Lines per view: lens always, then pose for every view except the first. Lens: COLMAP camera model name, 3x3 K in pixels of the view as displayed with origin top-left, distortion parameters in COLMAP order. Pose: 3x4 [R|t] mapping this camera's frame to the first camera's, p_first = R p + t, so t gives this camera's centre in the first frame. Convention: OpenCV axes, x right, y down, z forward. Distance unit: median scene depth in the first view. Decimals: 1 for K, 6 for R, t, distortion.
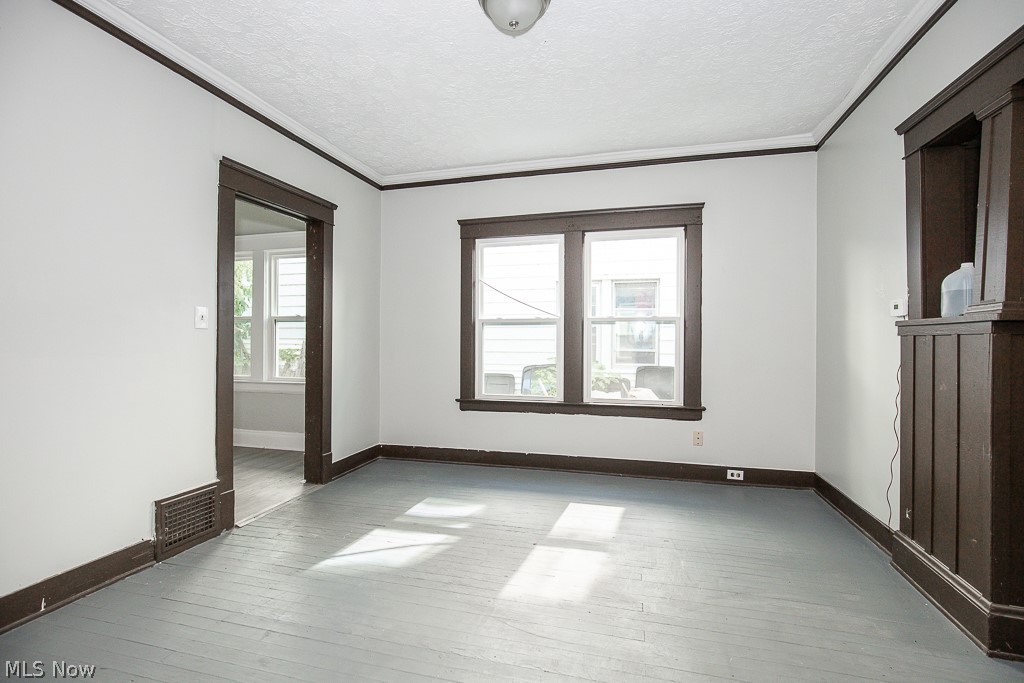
lens RADIAL K [[472.3, 0, 515.6], [0, 472.3, 338.1], [0, 0, 1]] dist [-0.016112, 0.000012]
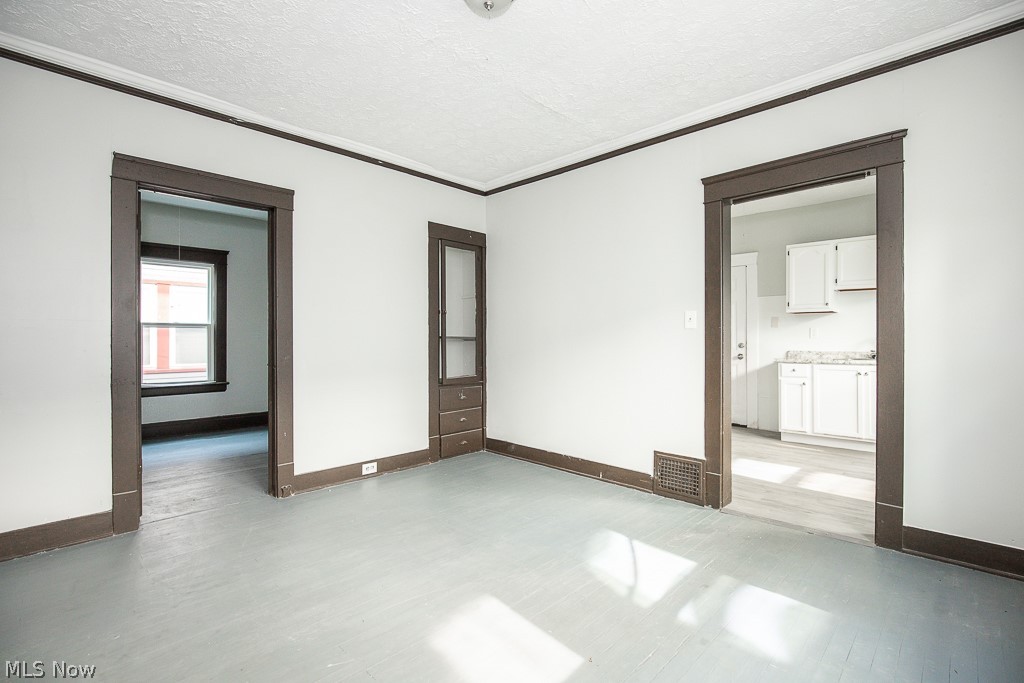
lens RADIAL K [[472.3, 0, 515.6], [0, 472.3, 338.1], [0, 0, 1]] dist [-0.016112, 0.000012]
pose [[-0.491571, -0.002955, -0.870833, 0.619924], [0.002464, 0.999986, -0.004784, 0.009734], [0.870834, -0.004497, -0.491556, 1.192427]]
